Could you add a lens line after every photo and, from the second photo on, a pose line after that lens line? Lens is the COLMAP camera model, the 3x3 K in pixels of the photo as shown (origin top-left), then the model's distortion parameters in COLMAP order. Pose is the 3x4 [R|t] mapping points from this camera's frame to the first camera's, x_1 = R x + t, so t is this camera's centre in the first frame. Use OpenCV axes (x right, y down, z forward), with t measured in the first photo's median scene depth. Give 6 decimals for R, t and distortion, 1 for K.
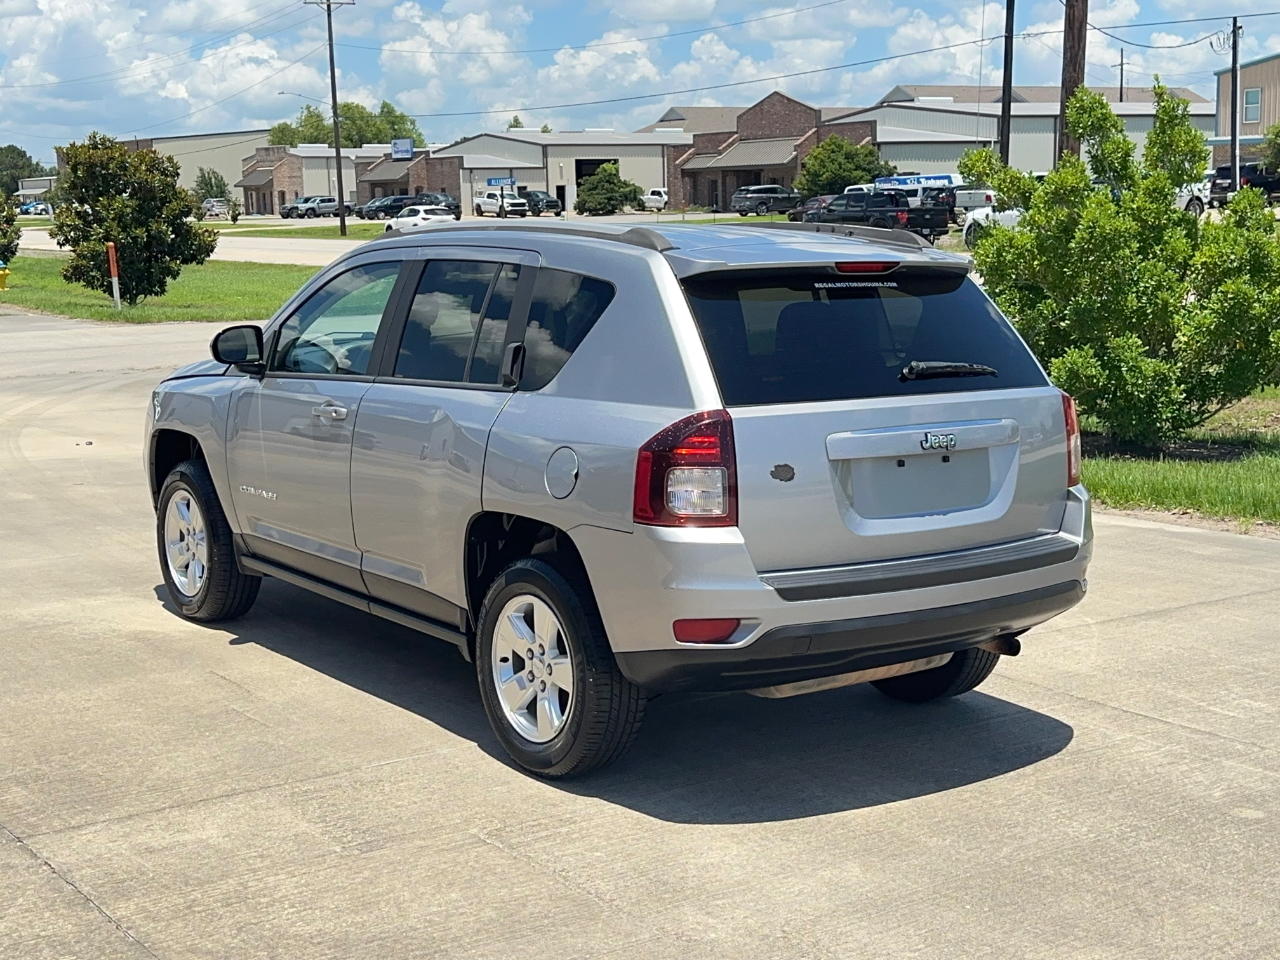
lens RADIAL K [[1768.7, 0, 636.0], [0, 1768.7, 499.9], [0, 0, 1]] dist [0.189897, -0.377475]
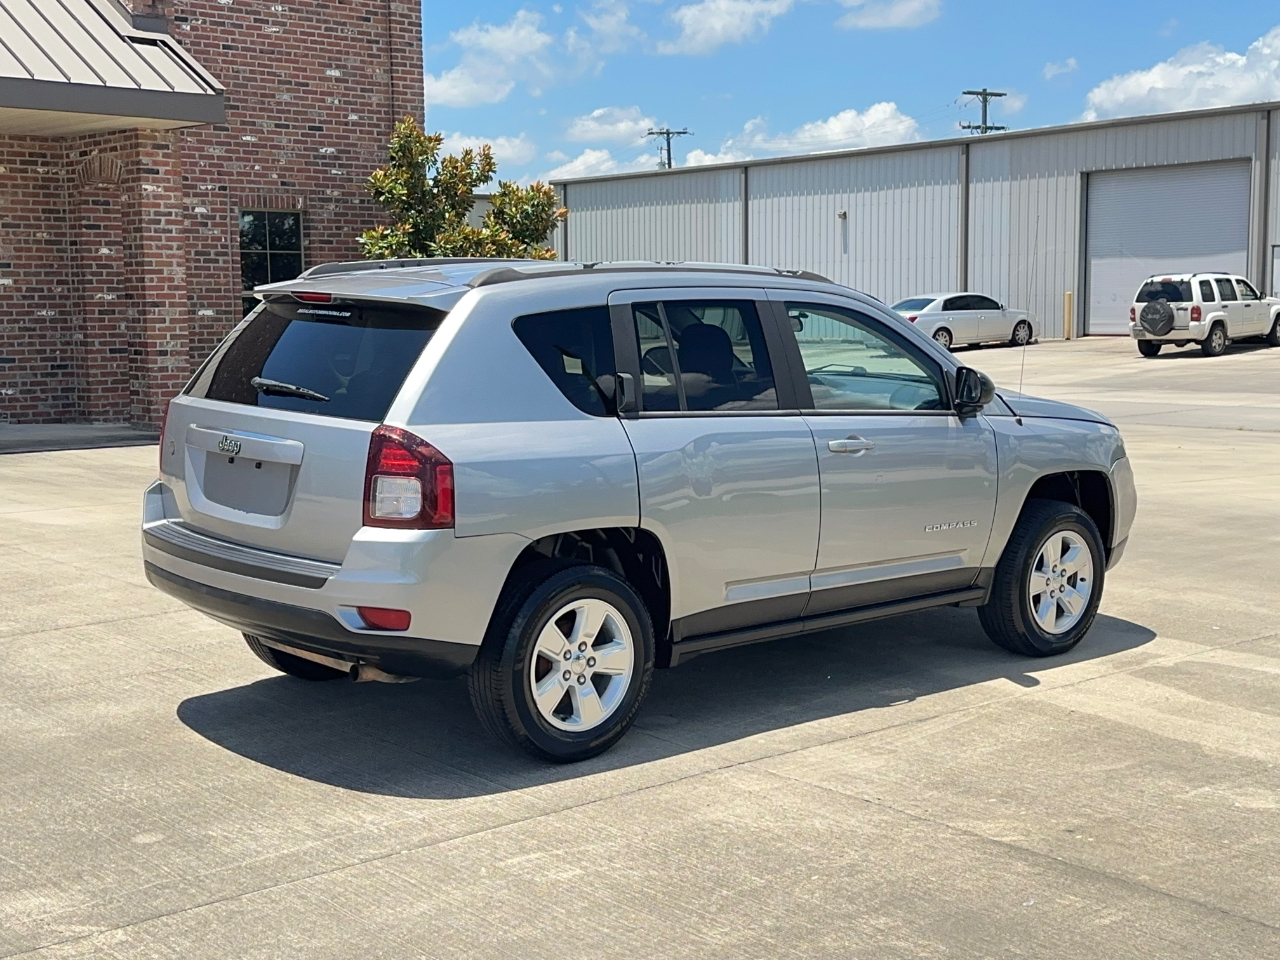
lens RADIAL K [[1768.7, 0, 636.0], [0, 1768.7, 499.9], [0, 0, 1]] dist [0.189897, -0.377475]
pose [[0.093427, 0.129643, -0.987150, 0.207682], [-0.160785, 0.980437, 0.113544, -0.026603], [0.982558, 0.148110, 0.112444, 0.175218]]
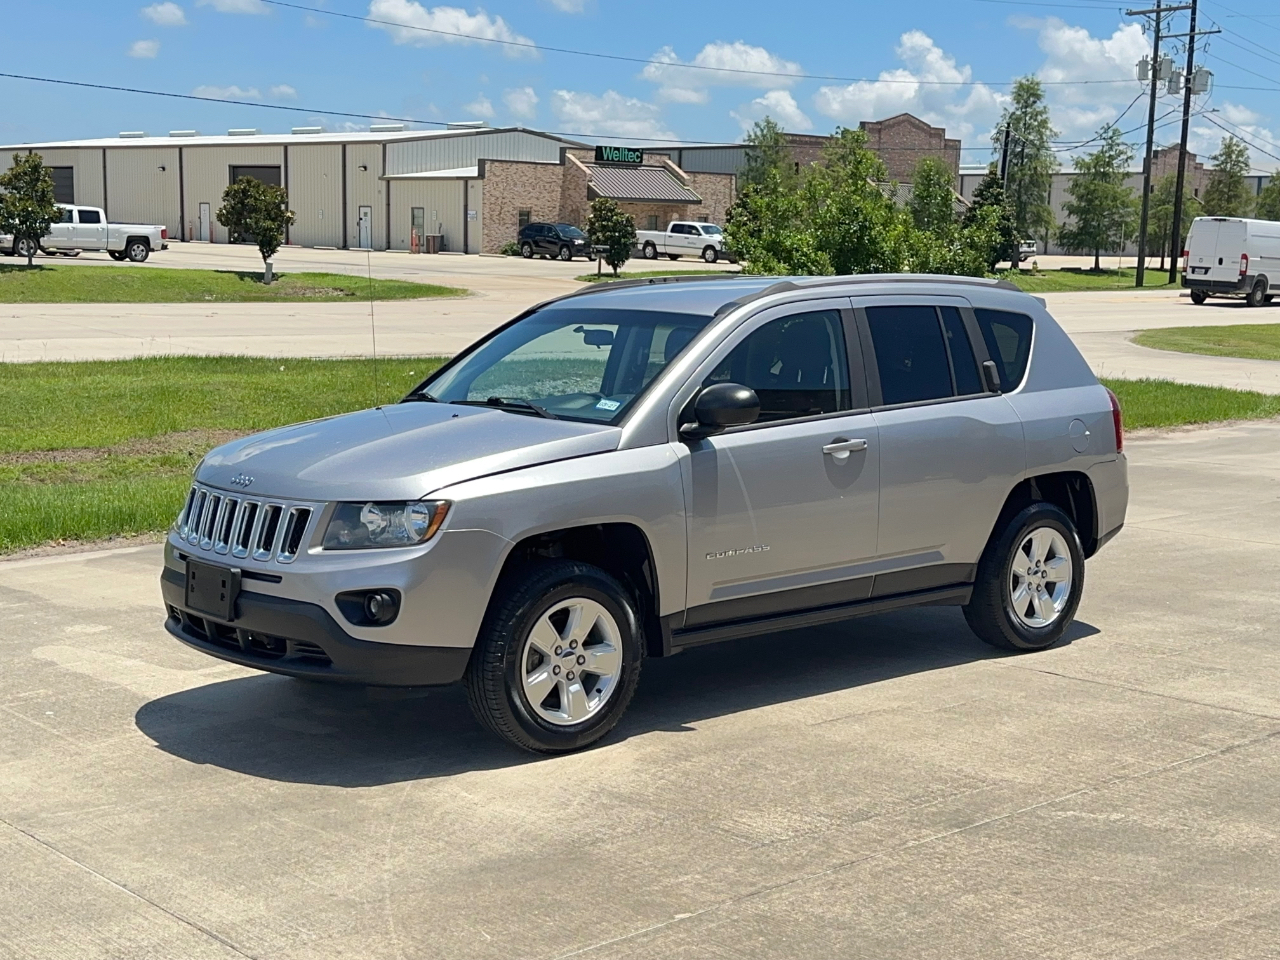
lens RADIAL K [[1768.7, 0, 636.0], [0, 1768.7, 499.9], [0, 0, 1]] dist [0.189897, -0.377475]
pose [[-0.083996, -0.128944, 0.988088, -0.240640], [0.147869, 0.979001, 0.140329, -0.036522], [-0.985434, 0.157895, -0.063165, 0.229234]]
